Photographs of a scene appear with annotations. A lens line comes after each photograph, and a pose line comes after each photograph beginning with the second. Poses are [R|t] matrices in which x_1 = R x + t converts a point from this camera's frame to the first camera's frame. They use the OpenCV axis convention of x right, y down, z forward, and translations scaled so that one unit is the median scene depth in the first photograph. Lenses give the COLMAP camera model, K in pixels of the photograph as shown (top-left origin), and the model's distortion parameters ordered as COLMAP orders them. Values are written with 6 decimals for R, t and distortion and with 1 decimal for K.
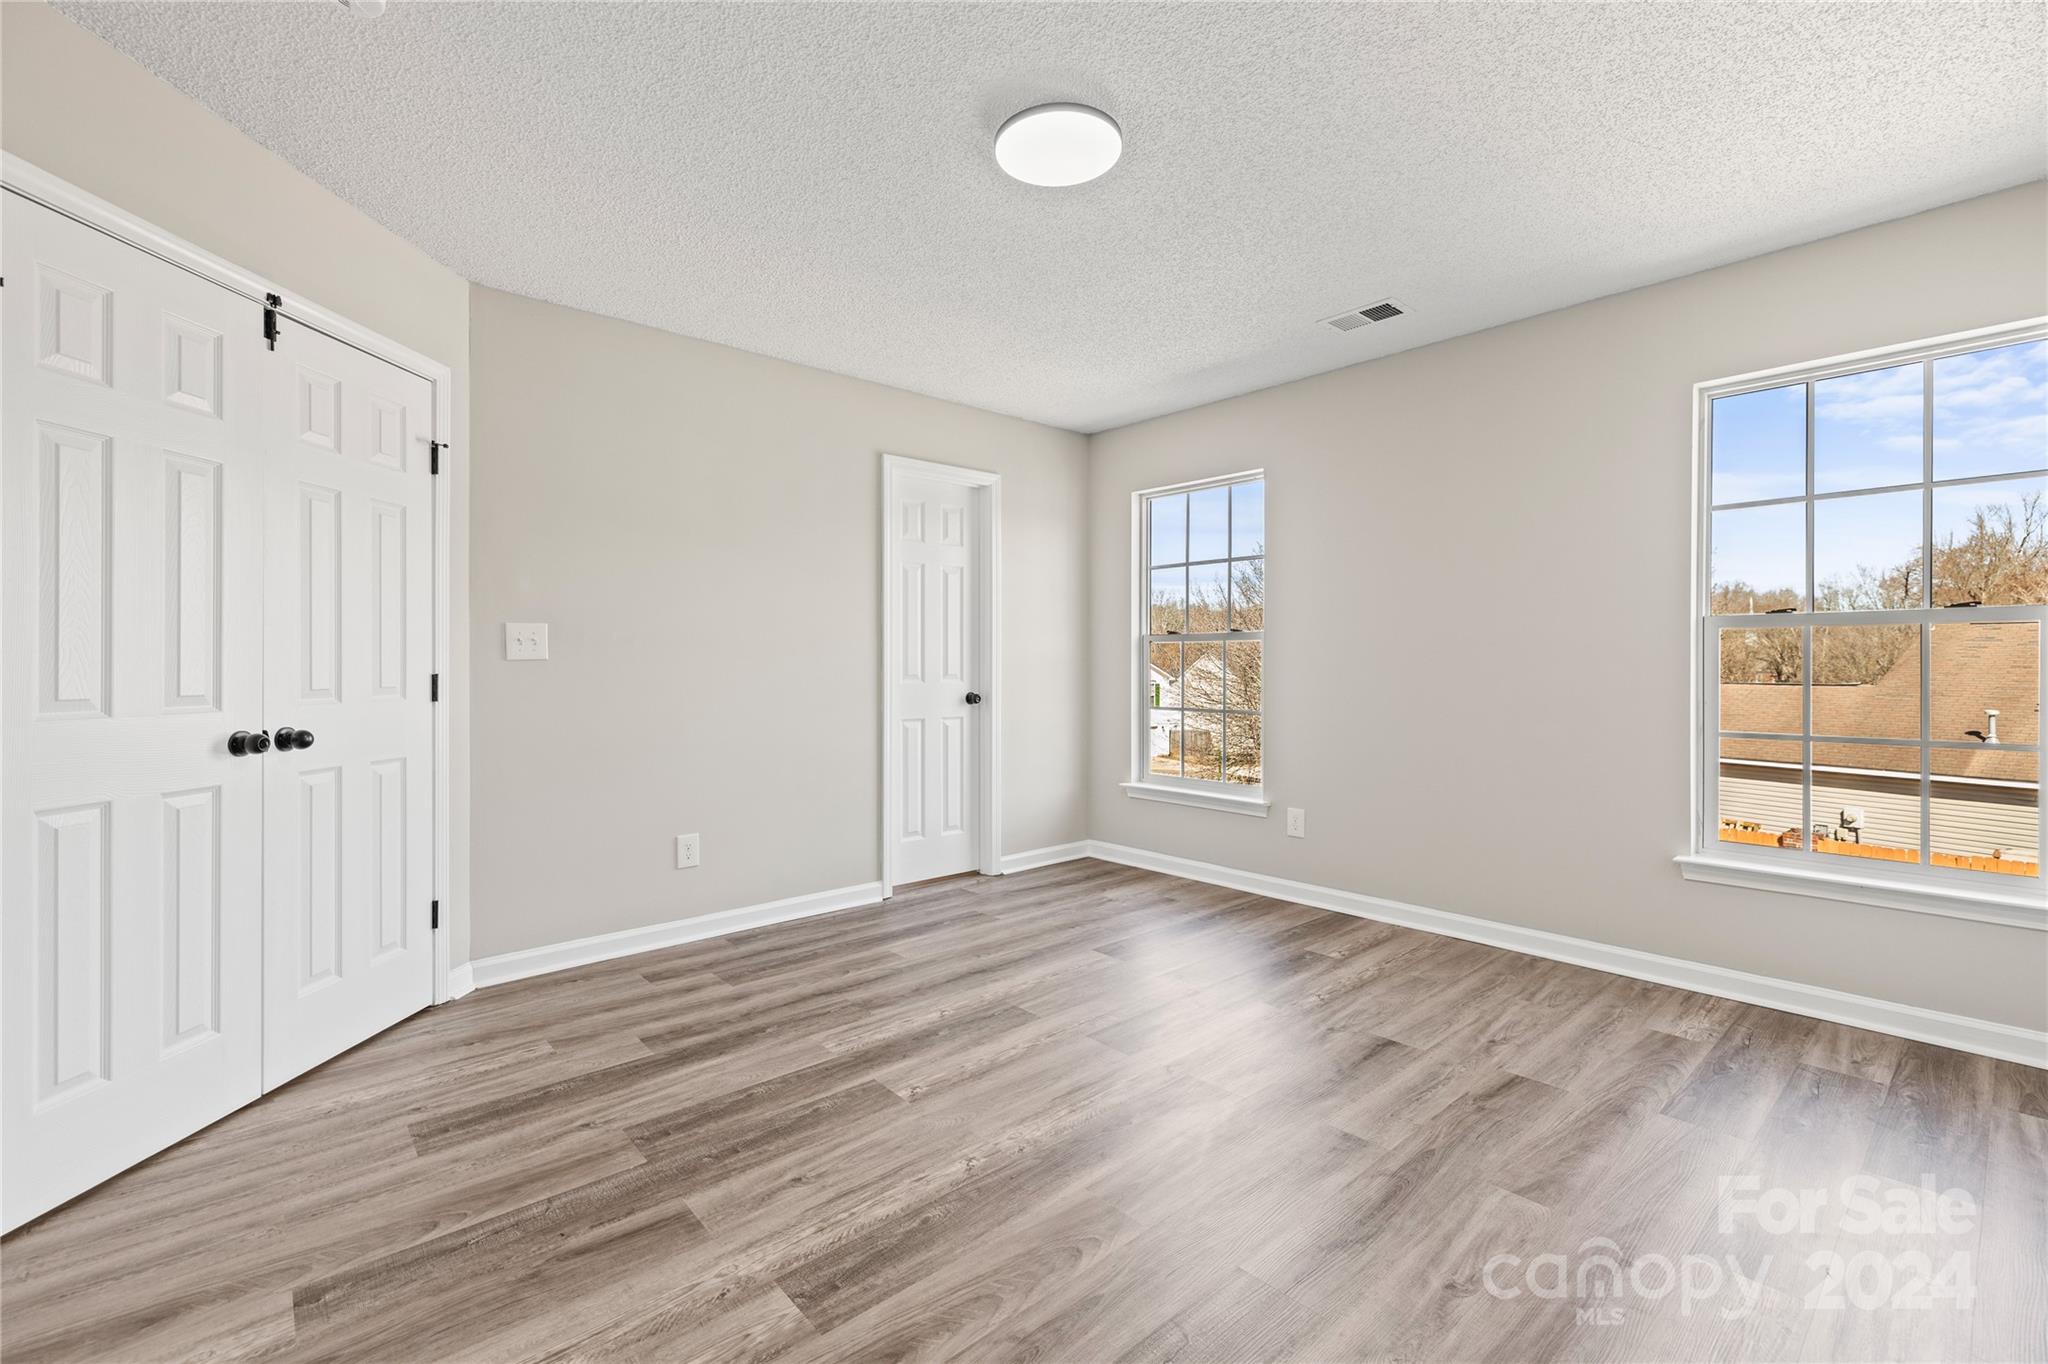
lens RADIAL K [[881.7, 0, 1012.8], [0, 881.7, 673.6], [0, 0, 1]] dist [0.005142, -0.001968]
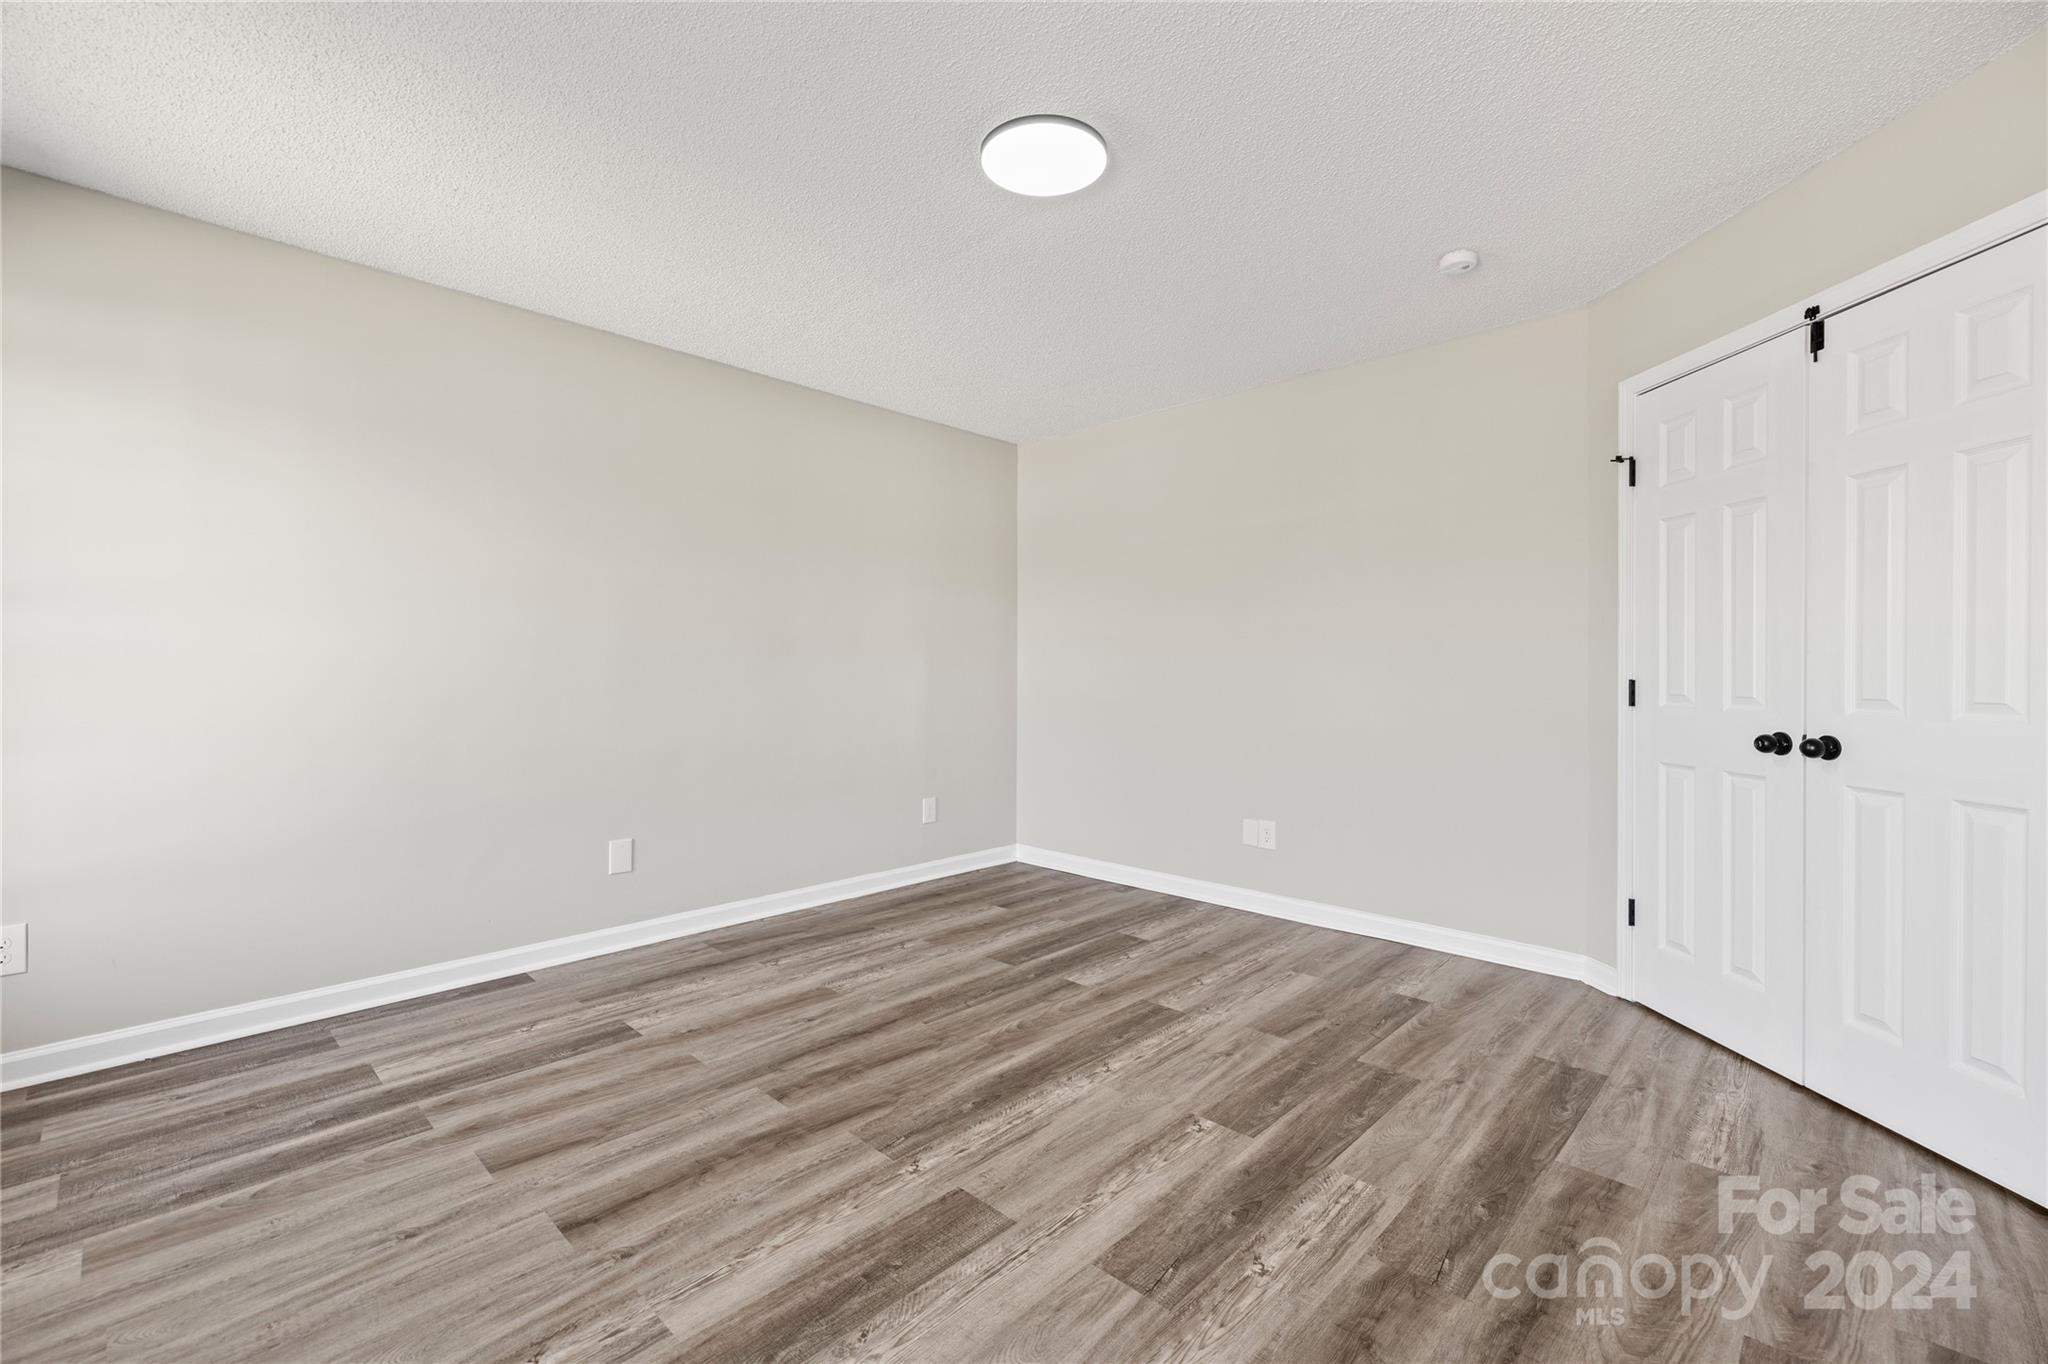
lens RADIAL K [[881.7, 0, 991.2], [0, 881.7, 661.8], [0, 0, 1]] dist [0.005142, -0.001968]
pose [[-0.998142, -0.001685, -0.060900, 0.129501], [-0.001561, 0.999997, -0.002089, -0.014669], [0.060903, -0.001990, -0.998142, 1.499765]]
